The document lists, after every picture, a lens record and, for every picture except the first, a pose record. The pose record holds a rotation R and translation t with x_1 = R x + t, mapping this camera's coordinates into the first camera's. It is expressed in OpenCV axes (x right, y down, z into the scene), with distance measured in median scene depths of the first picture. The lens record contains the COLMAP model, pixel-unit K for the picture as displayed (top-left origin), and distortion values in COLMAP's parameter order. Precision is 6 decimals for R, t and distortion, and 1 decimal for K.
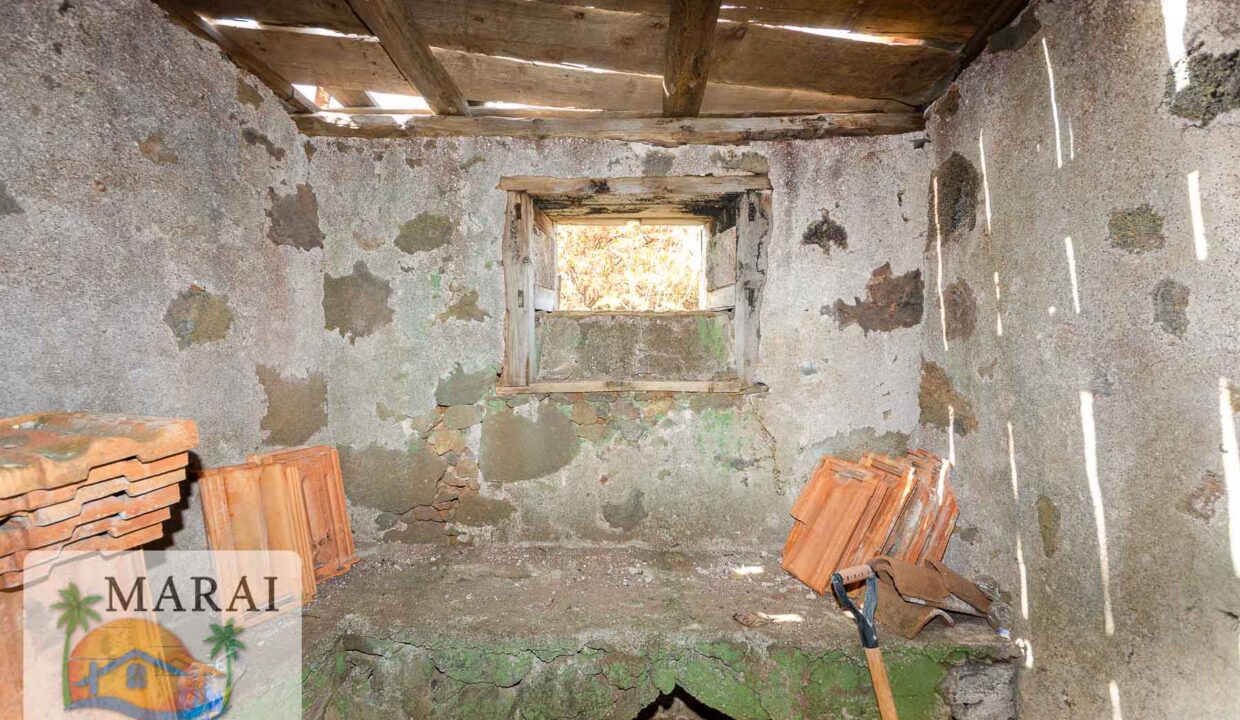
lens RADIAL K [[469.4, 0, 619.1], [0, 469.4, 371.1], [0, 0, 1]] dist [0.040003, -0.028571]
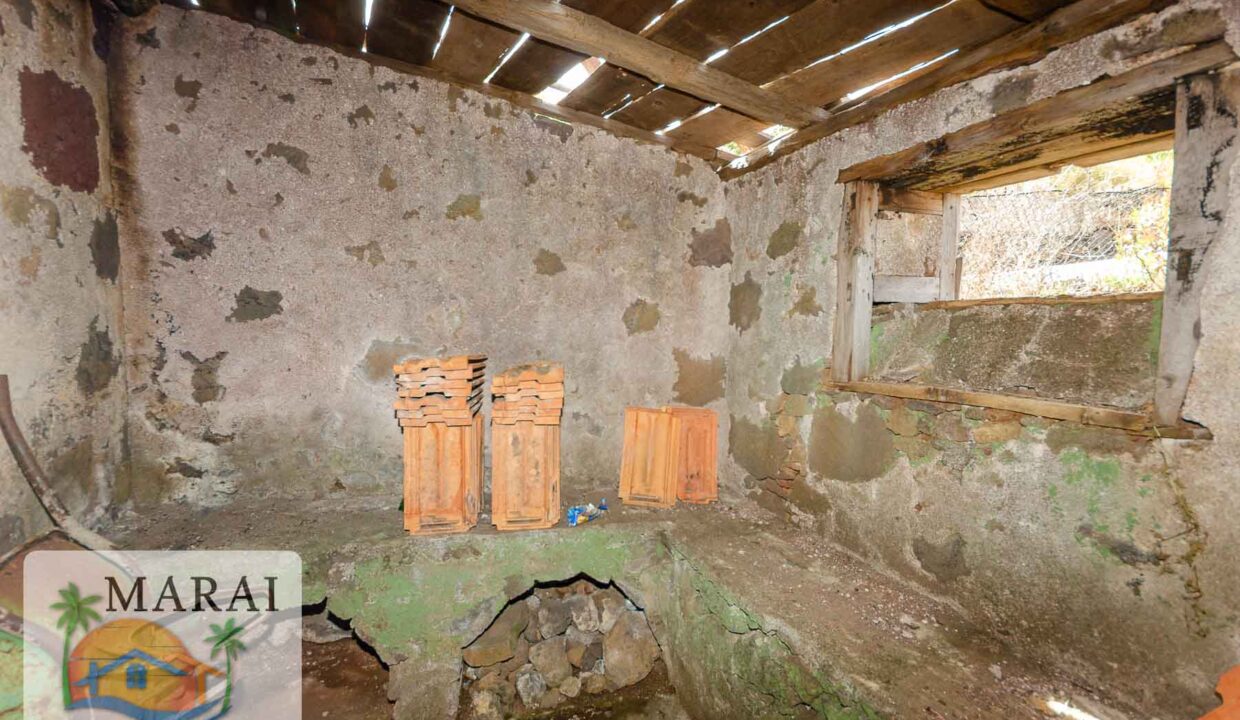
lens RADIAL K [[488.7, 0, 621.5], [0, 488.7, 370.1], [0, 0, 1]] dist [0.028335, -0.021471]
pose [[0.423139, 0.081689, -0.902375, 0.518035], [-0.082689, 0.995253, 0.051323, -0.008209], [0.902284, 0.052900, 0.427885, 0.160098]]
